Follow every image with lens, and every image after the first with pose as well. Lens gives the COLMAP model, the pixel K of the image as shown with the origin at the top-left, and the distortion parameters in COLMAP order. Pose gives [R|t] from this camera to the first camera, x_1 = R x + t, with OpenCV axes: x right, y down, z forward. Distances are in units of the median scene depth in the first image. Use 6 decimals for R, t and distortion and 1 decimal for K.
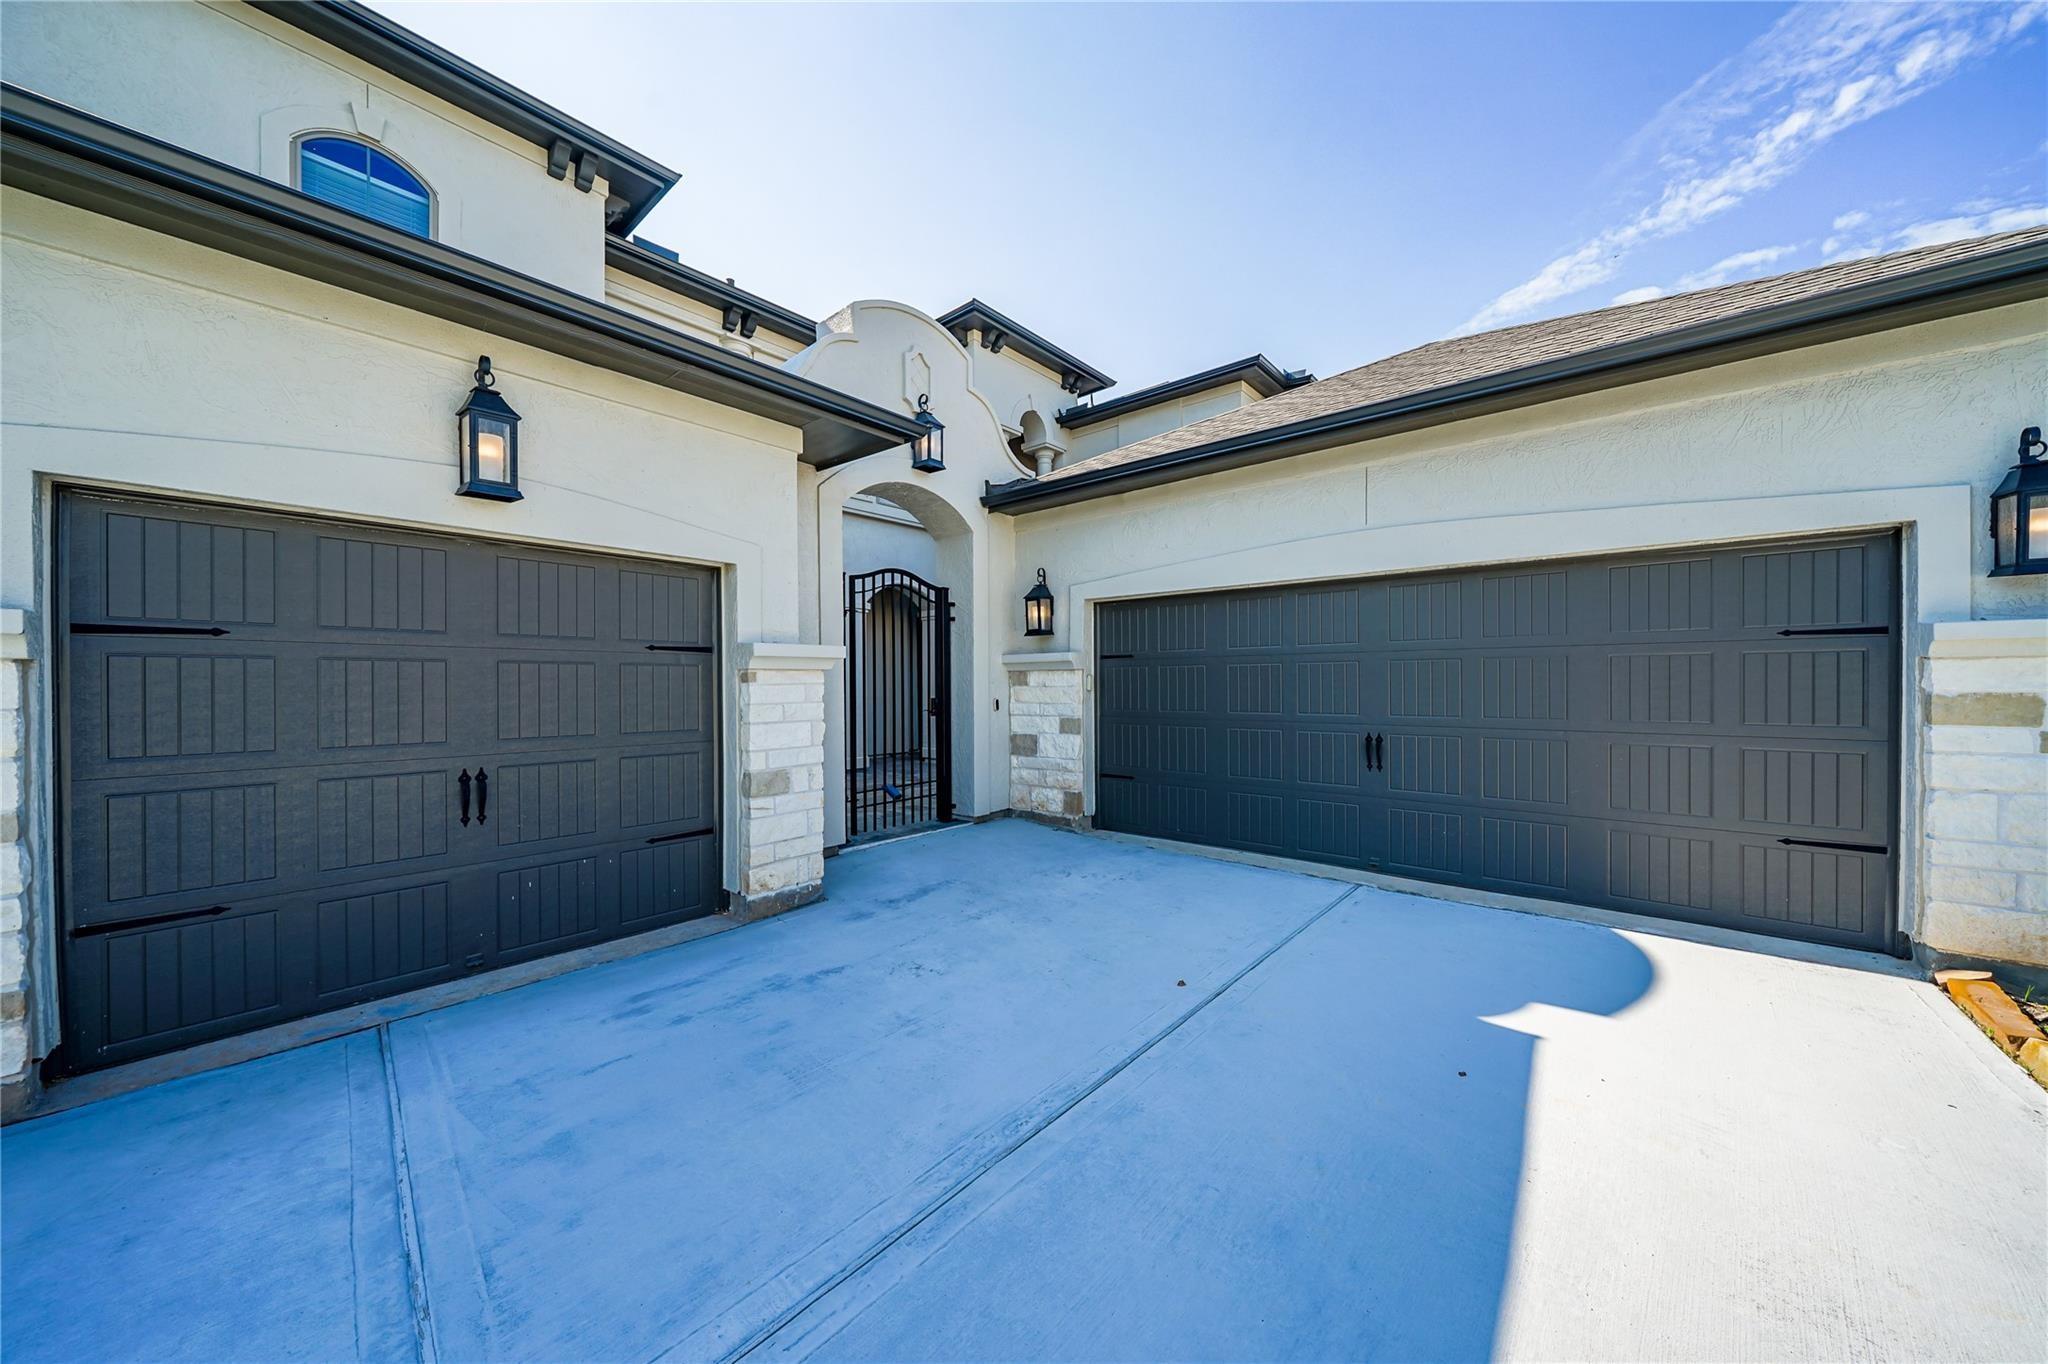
lens RADIAL K [[703.7, 0, 1021.7], [0, 703.7, 684.2], [0, 0, 1]] dist [-0.003585, -0.000041]
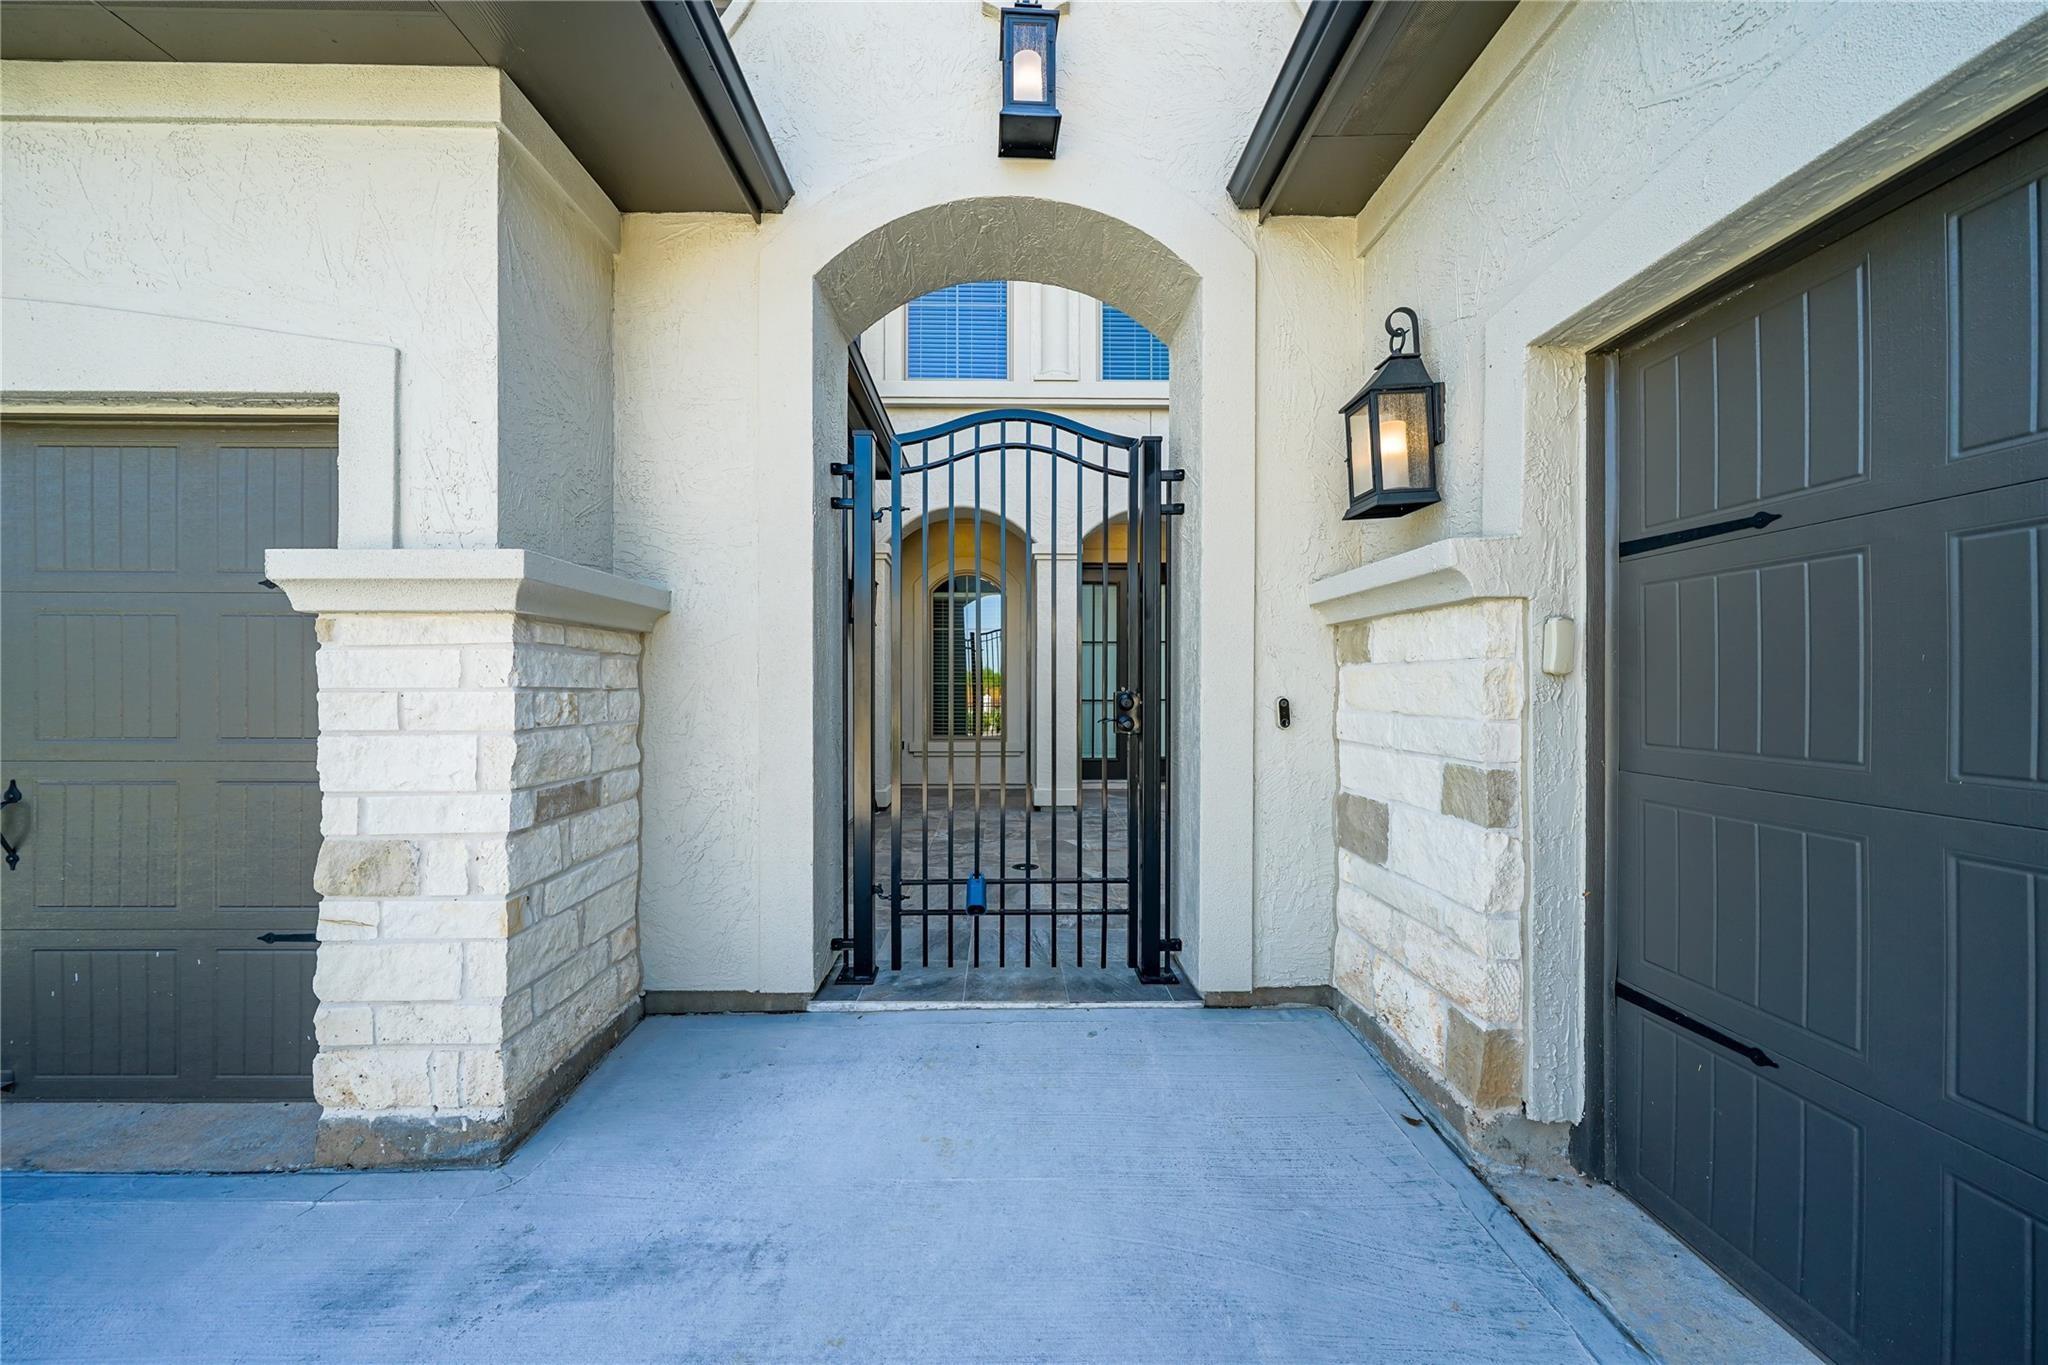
lens RADIAL K [[703.7, 0, 1022.6], [0, 703.7, 685.1], [0, 0, 1]] dist [-0.003585, -0.000041]
pose [[0.664797, 0.006207, -0.746998, 0.162892], [-0.004915, 0.999980, 0.003934, 0.013652], [0.747008, 0.001056, 0.664815, 0.660861]]
